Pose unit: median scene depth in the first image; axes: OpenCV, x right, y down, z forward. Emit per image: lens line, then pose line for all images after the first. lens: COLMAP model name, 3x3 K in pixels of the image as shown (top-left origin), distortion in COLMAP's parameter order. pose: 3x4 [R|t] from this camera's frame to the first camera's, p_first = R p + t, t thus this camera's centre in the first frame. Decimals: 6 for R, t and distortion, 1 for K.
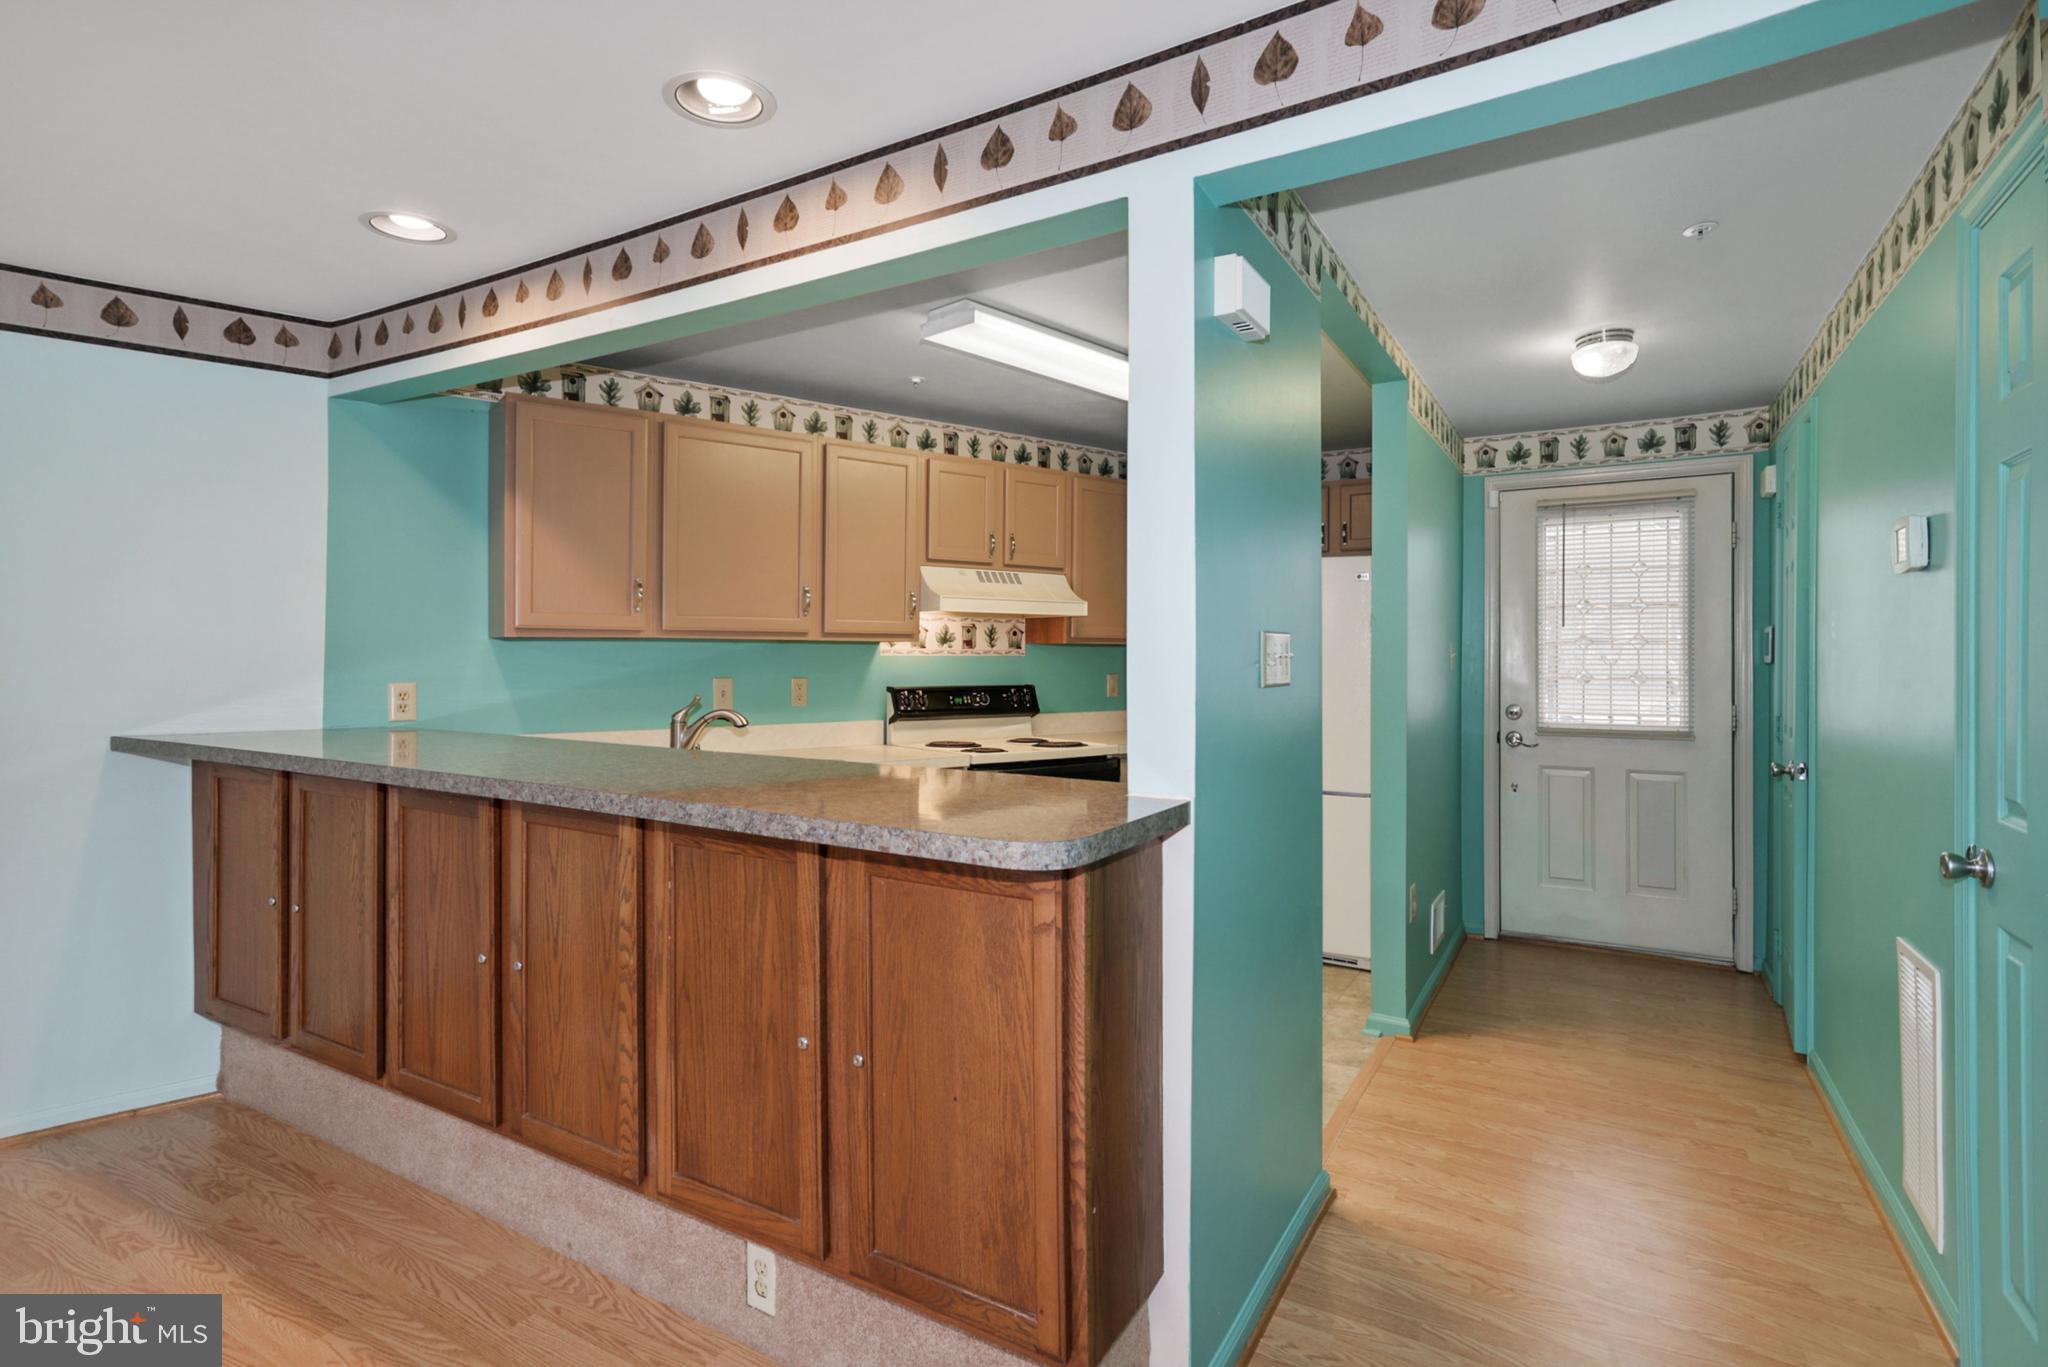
lens RADIAL K [[1011.2, 0, 1004.8], [0, 1011.2, 652.8], [0, 0, 1]] dist [-0.028778, 0.027463]
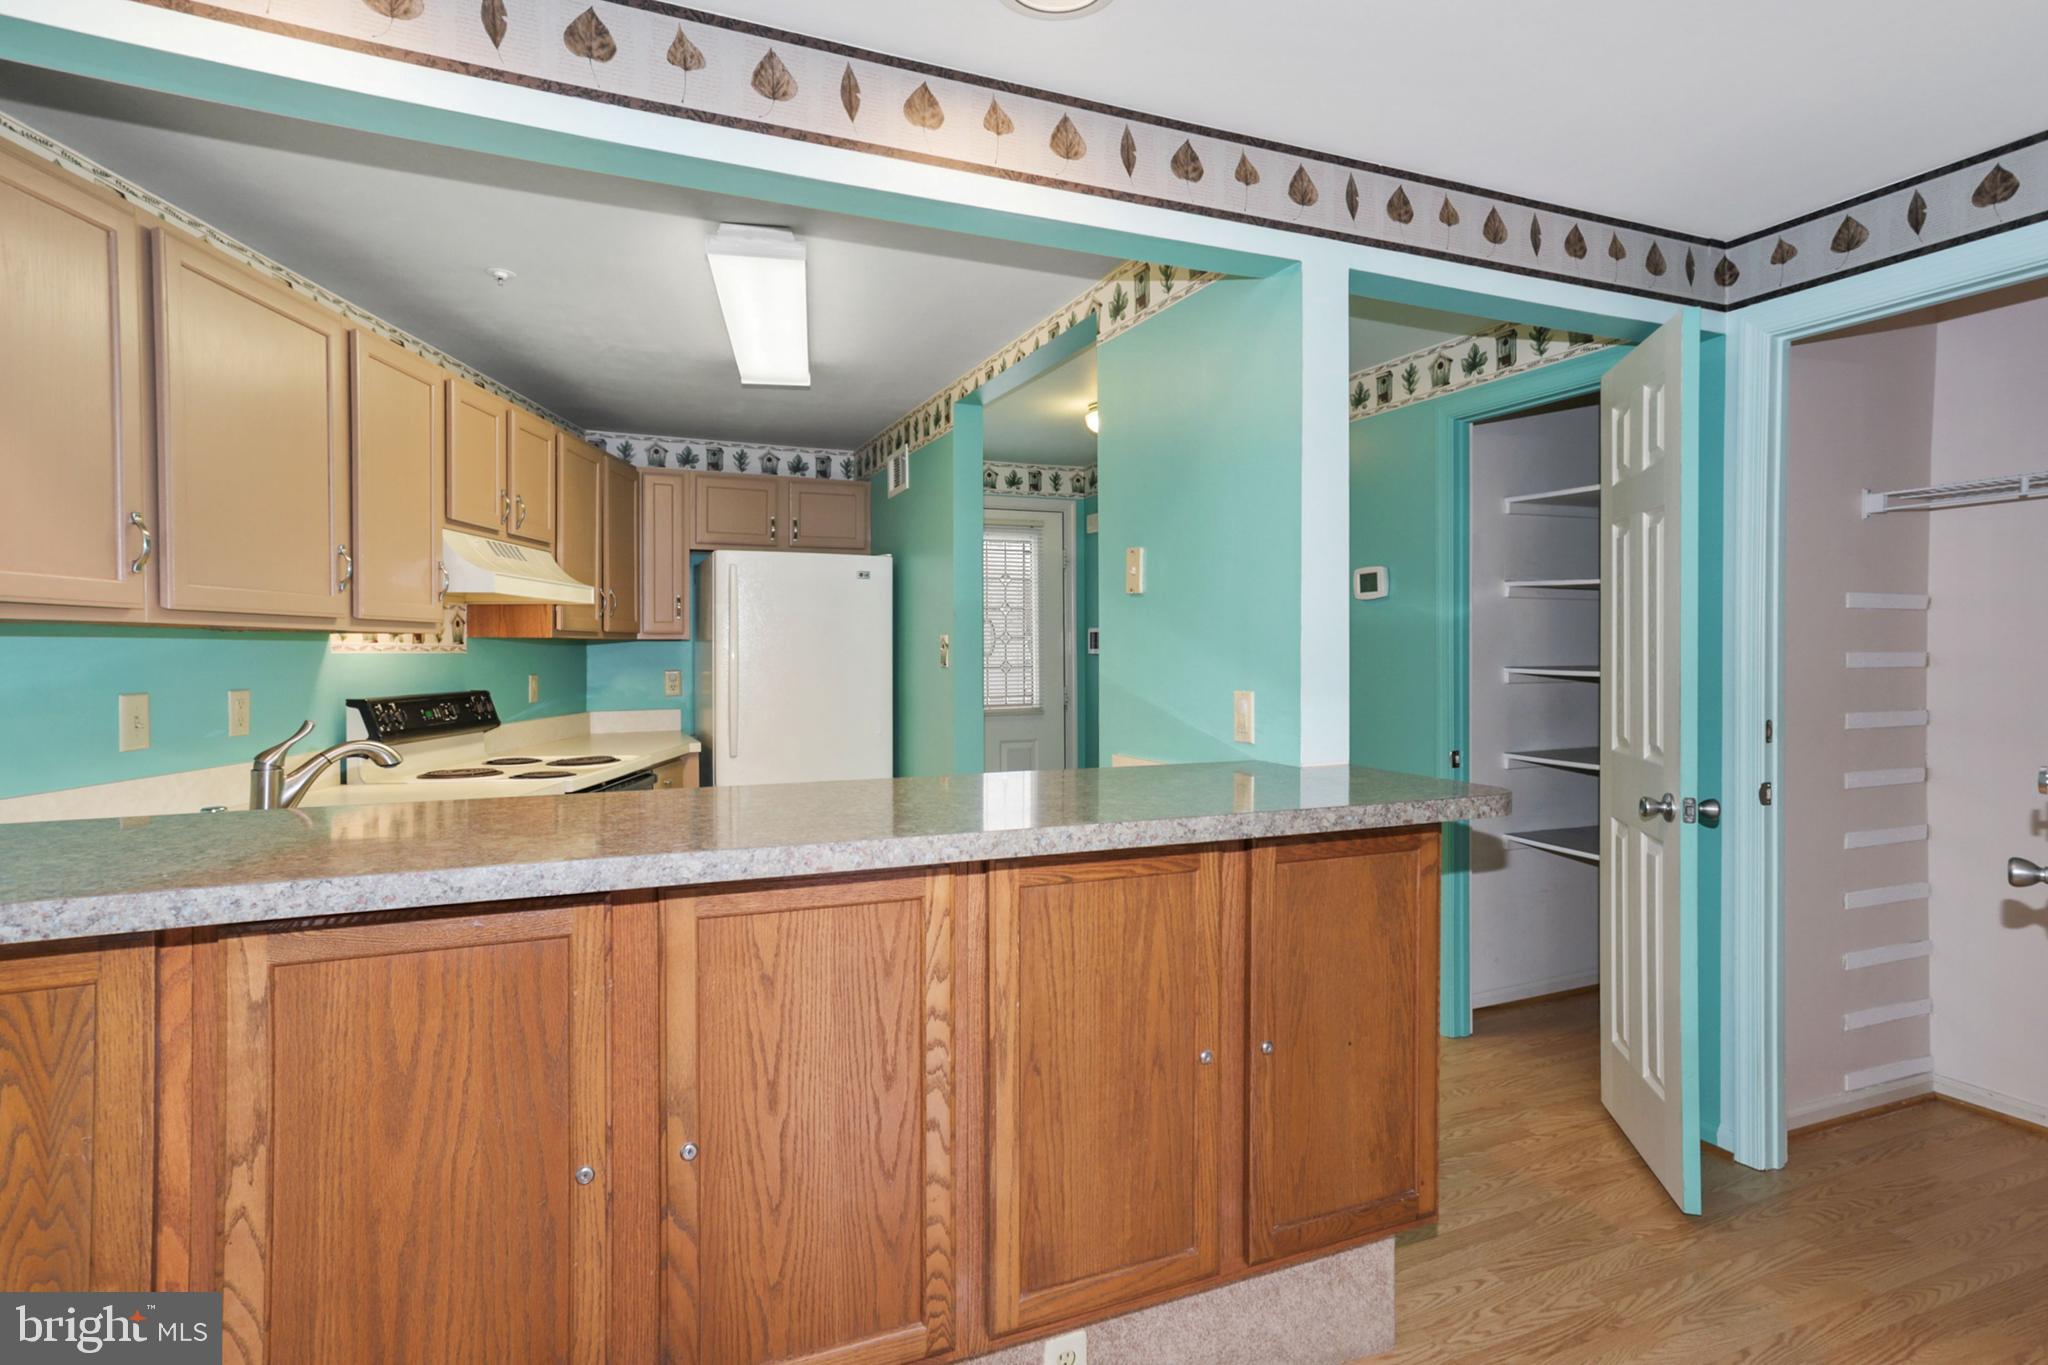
lens RADIAL K [[1061.2, 0, 1023.8], [0, 1061.2, 661.1], [0, 0, 1]] dist [-0.023121, 0.034944]
pose [[0.574300, -0.011481, 0.818565, -0.690727], [0.001652, 0.999916, 0.012865, -0.000480], [-0.818644, -0.006036, 0.574270, 0.350404]]
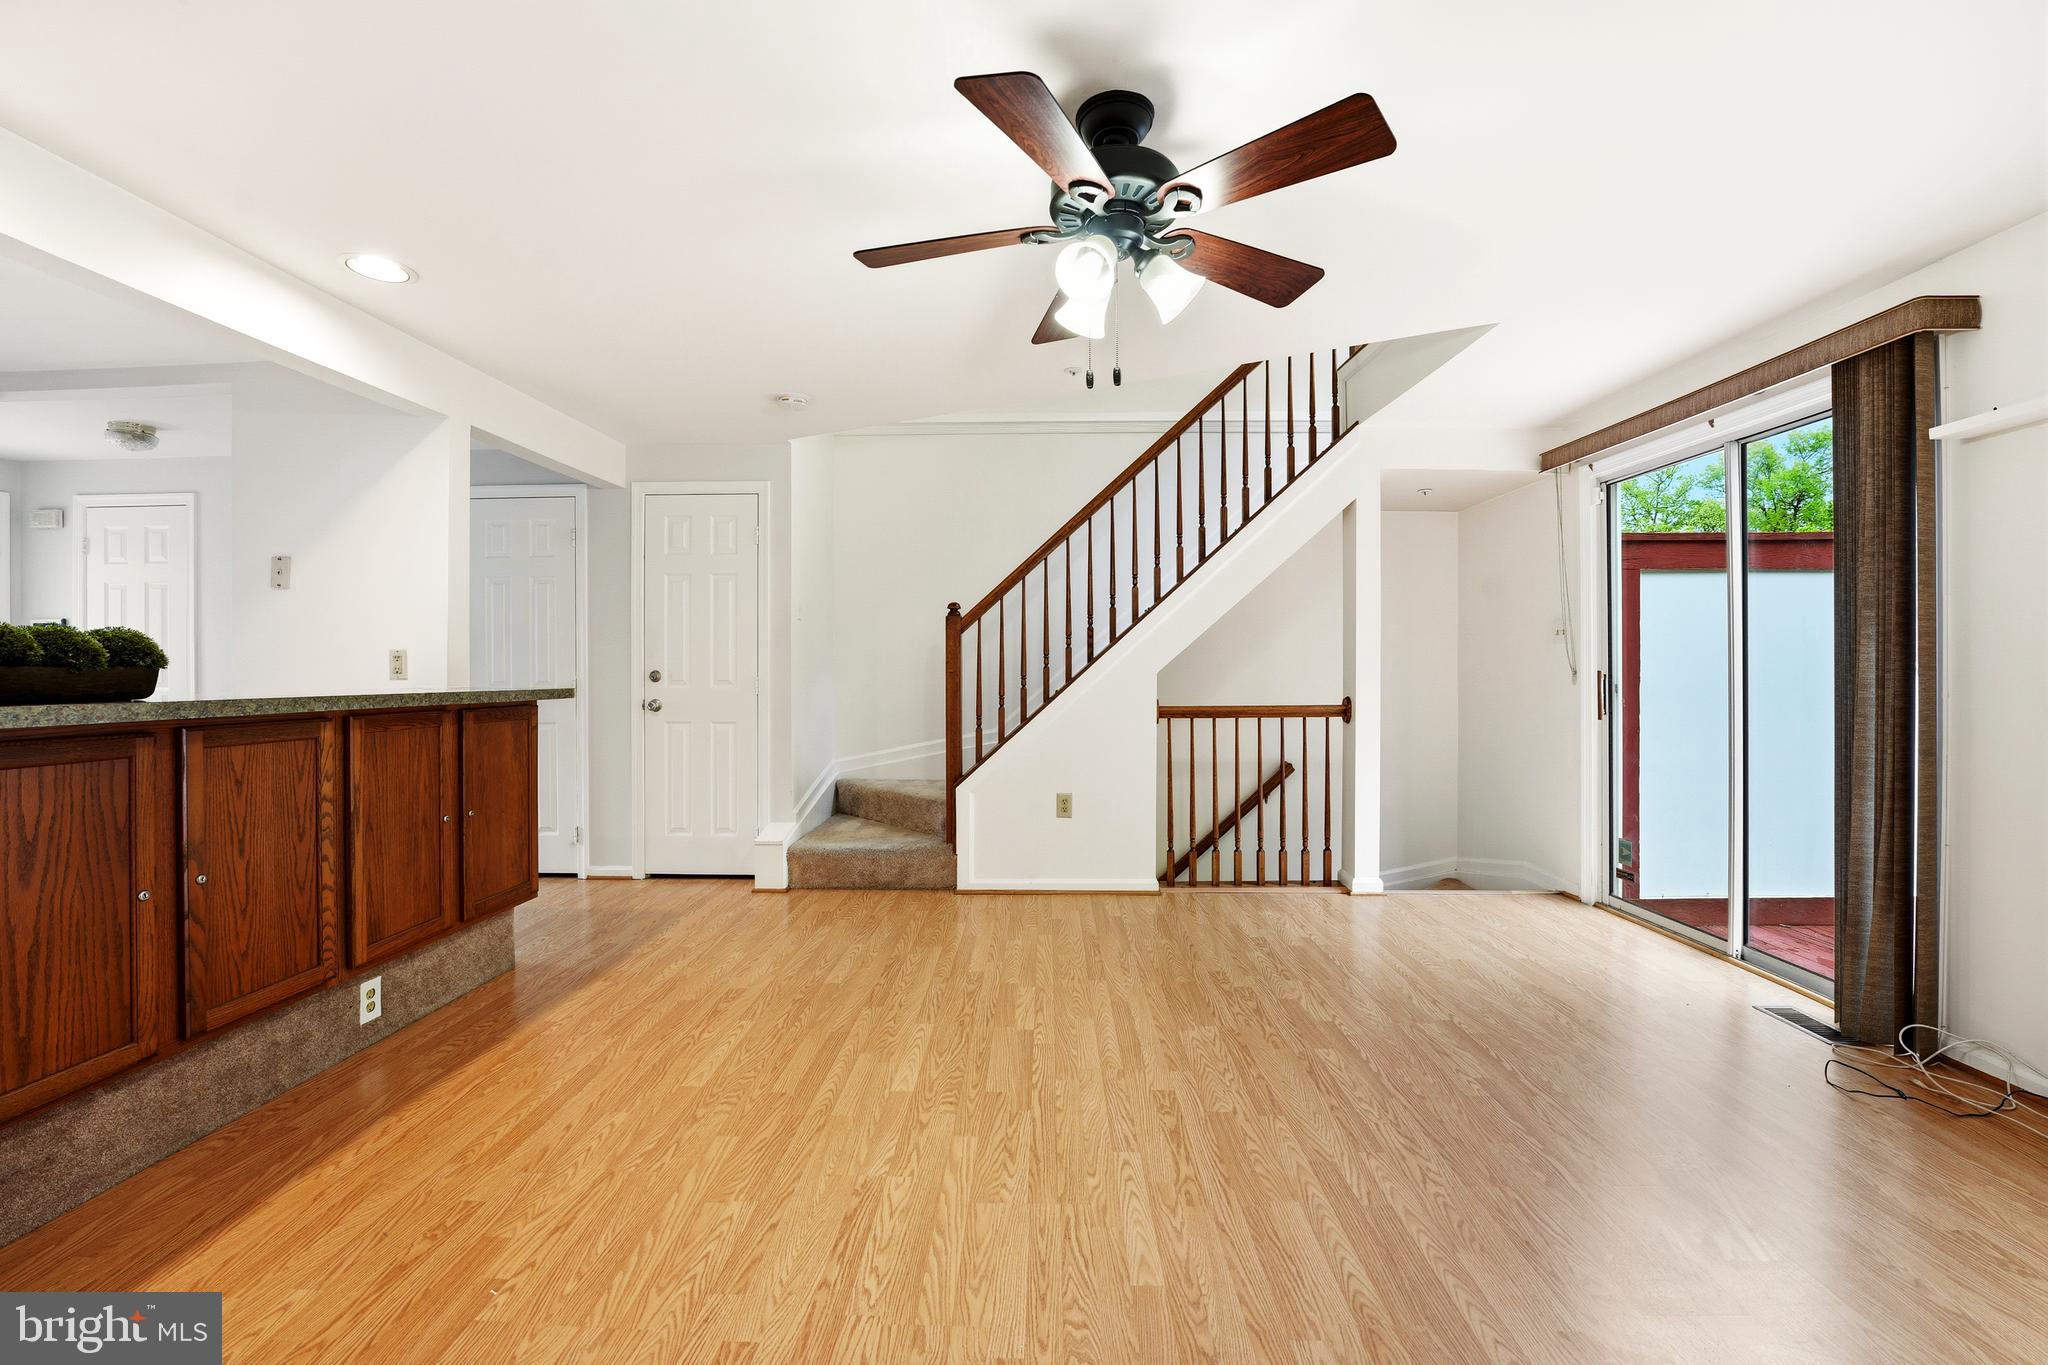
lens RADIAL K [[843.6, 0, 1022.5], [0, 843.6, 671.2], [0, 0, 1]] dist [-0.032881, 0.005418]
pose [[-0.485962, -0.002482, 0.873977, -1.312347], [-0.000927, 0.999997, 0.002325, 0.062124], [-0.873980, 0.000320, -0.485963, 0.500001]]
